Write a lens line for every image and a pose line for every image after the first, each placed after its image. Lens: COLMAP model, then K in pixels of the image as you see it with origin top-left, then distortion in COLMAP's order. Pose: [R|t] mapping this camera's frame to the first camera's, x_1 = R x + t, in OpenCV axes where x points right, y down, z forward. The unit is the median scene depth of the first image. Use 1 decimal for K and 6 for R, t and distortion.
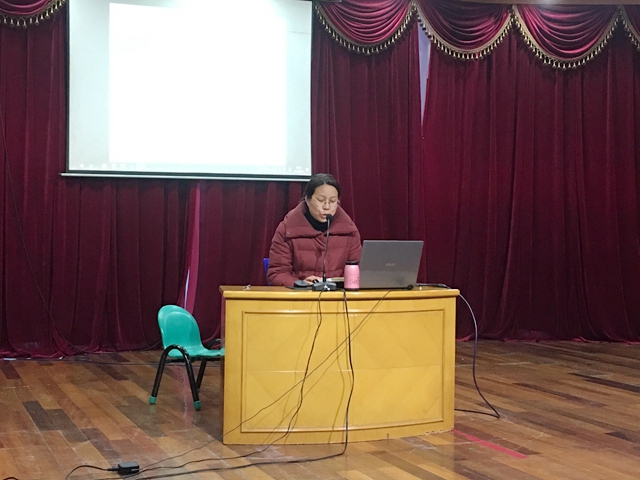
lens RADIAL K [[992.2, 0, 320.0], [0, 992.2, 240.0], [0, 0, 1]] dist [0.032125, 0.113668]
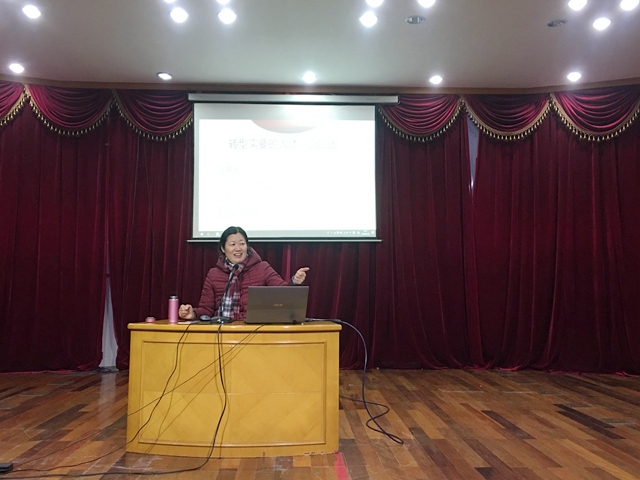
lens RADIAL K [[659.6, 0, 320.0], [0, 659.6, 240.0], [0, 0, 1]] dist [0.058715, -0.014606]
pose [[0.937377, -0.030016, -0.347022, 0.212214], [0.002643, 0.996864, -0.079084, 0.007161], [0.348308, 0.073214, 0.934517, 0.157471]]
